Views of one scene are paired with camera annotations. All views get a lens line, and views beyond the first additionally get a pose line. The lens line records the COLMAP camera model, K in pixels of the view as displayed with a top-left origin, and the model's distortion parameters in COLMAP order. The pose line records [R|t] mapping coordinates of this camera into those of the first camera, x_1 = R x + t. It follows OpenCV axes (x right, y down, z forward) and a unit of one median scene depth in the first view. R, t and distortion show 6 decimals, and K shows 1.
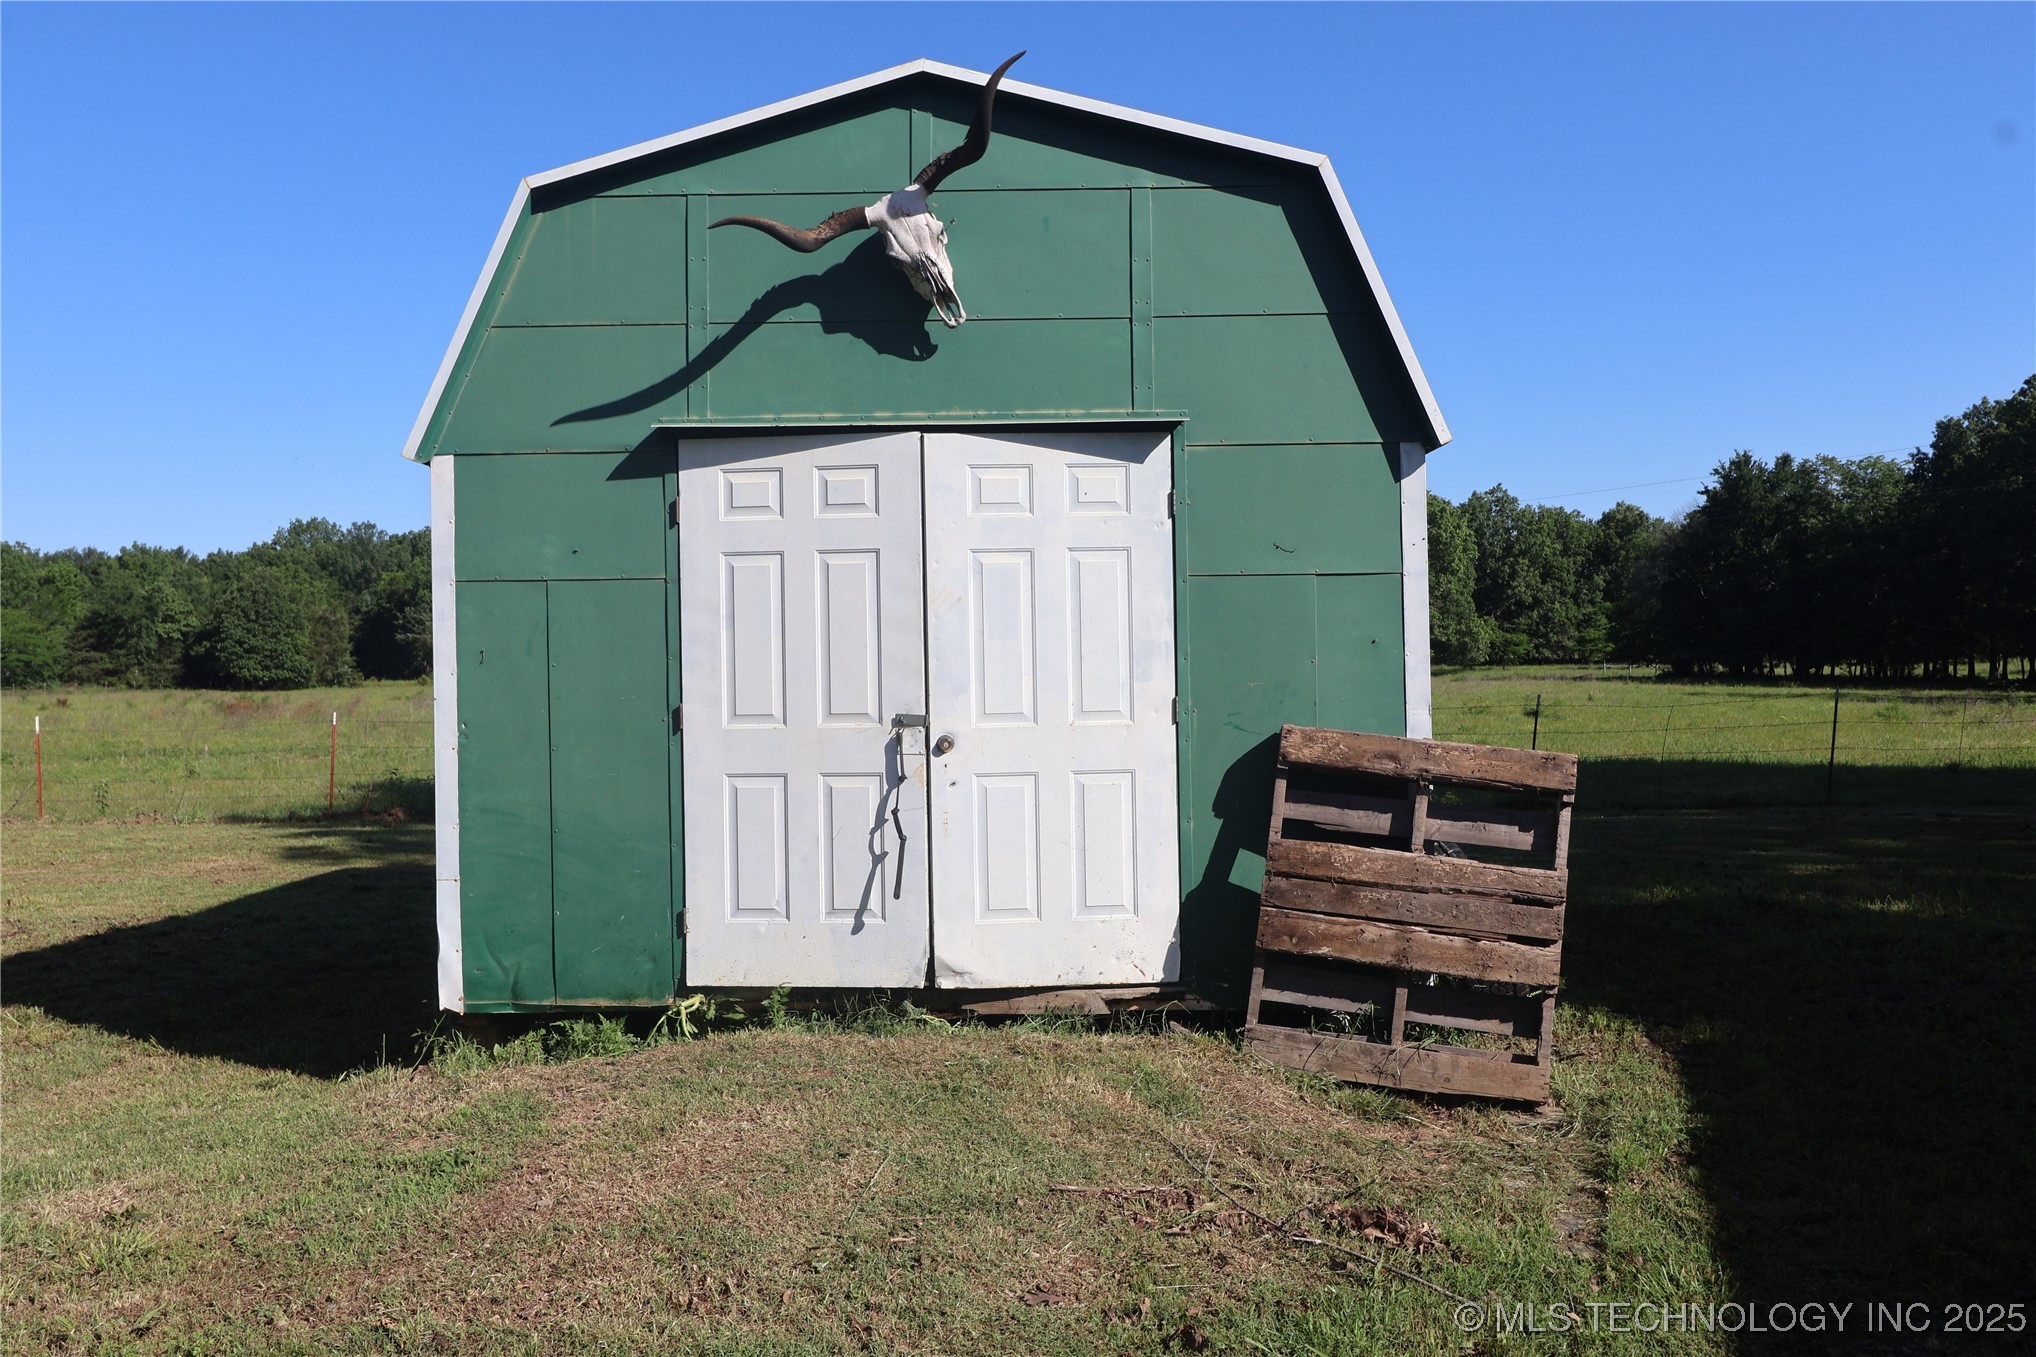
lens RADIAL K [[1584.7, 0, 1014.6], [0, 1584.7, 668.1], [0, 0, 1]] dist [0.002025, -0.000911]
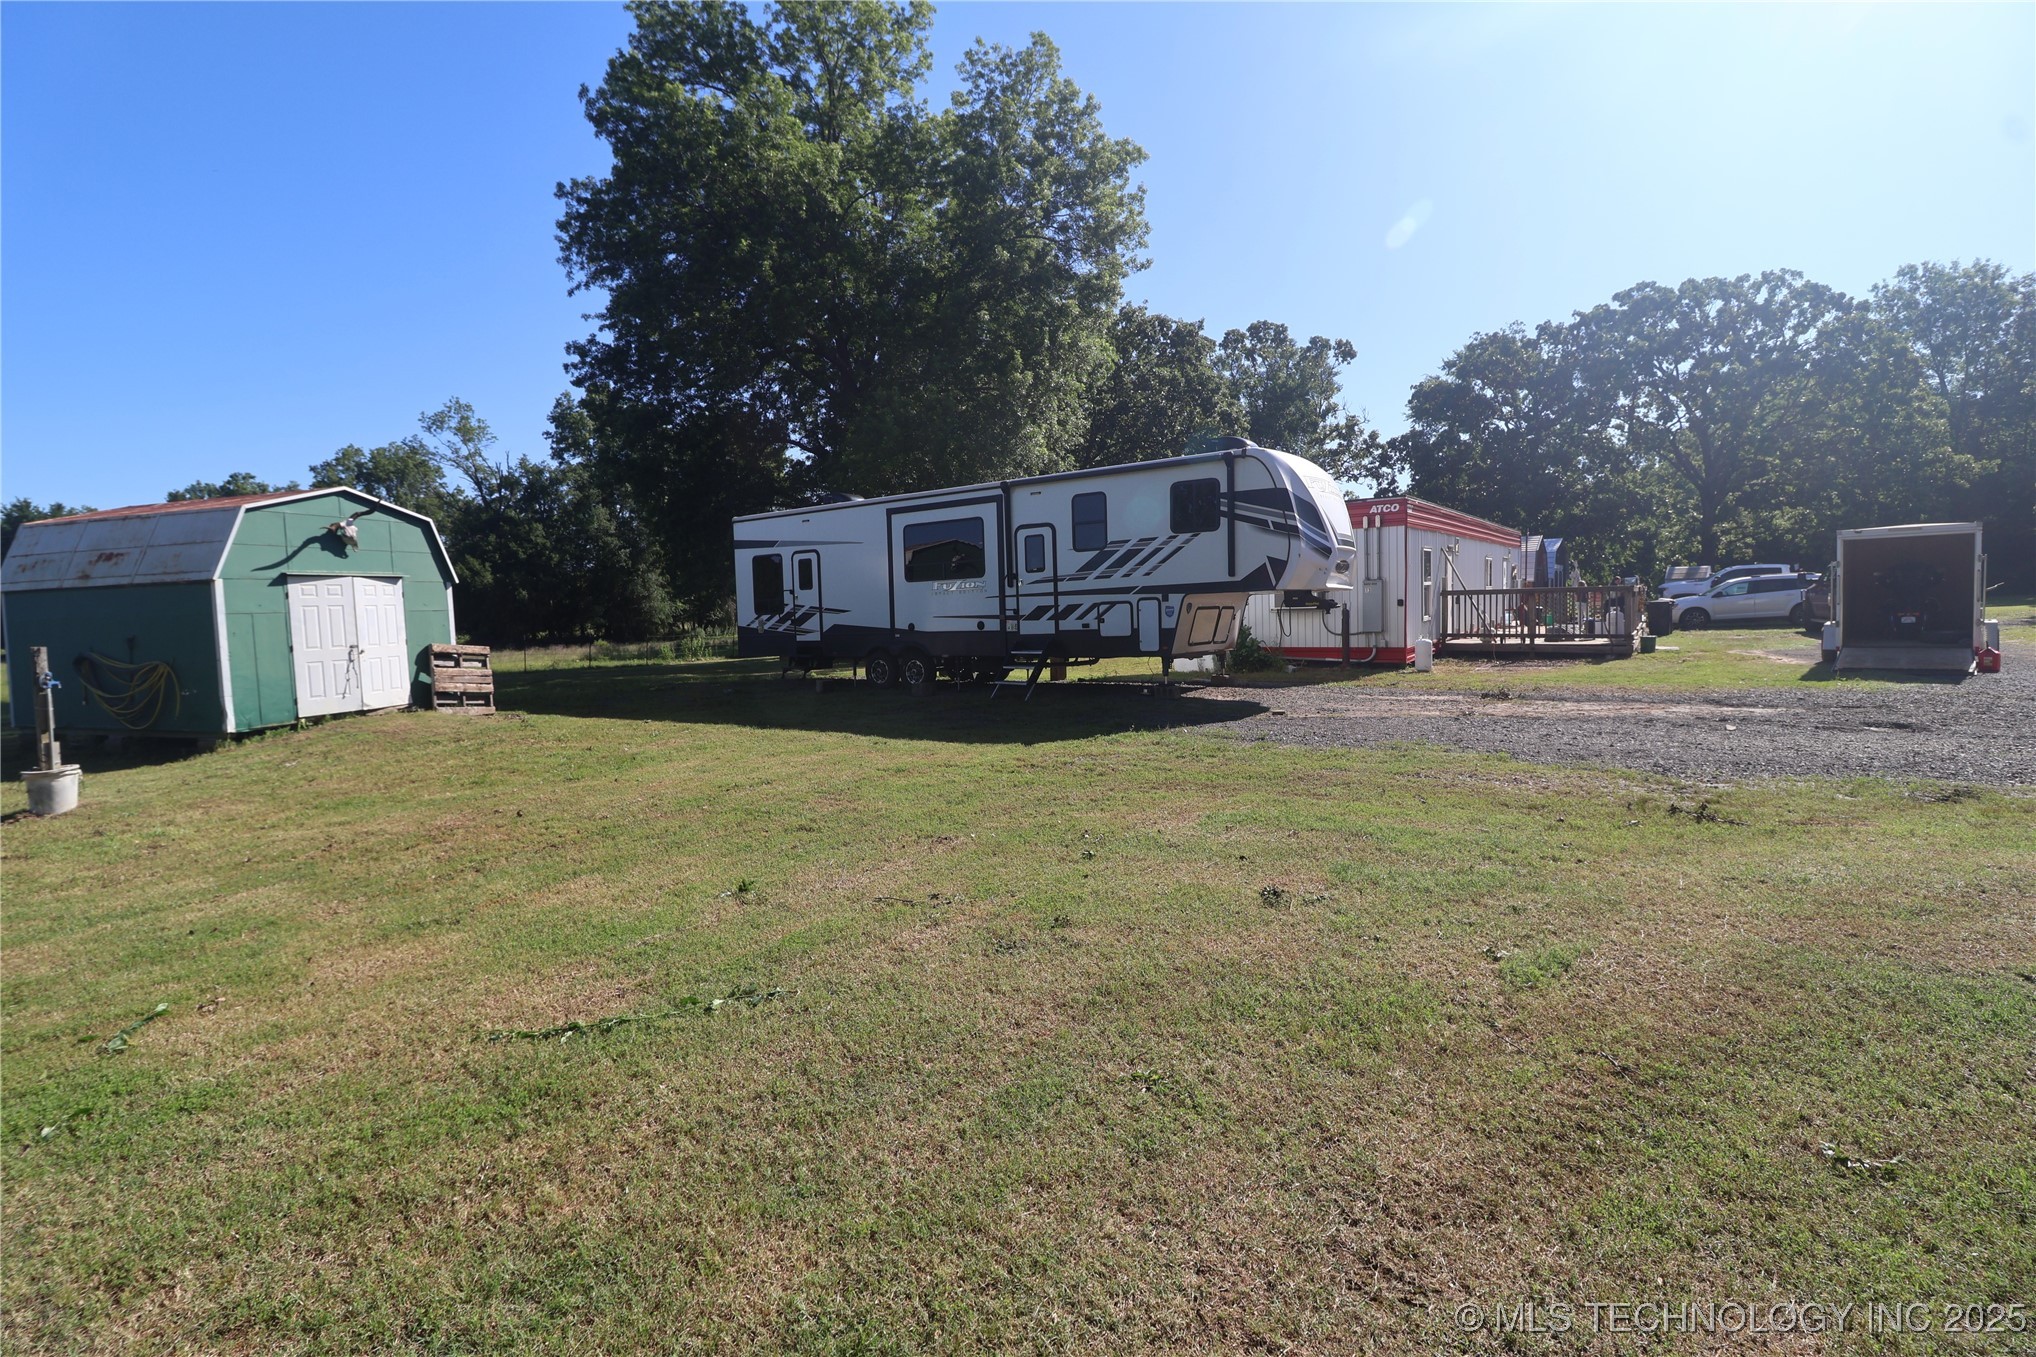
lens RADIAL K [[947.4, 0, 1009.2], [0, 947.4, 671.8], [0, 0, 1]] dist [-0.028191, -0.000995]
pose [[0.263910, -0.064901, 0.962361, -1.943648], [0.033461, 0.997749, 0.058111, 0.014286], [-0.963967, 0.016866, 0.265487, -1.286777]]
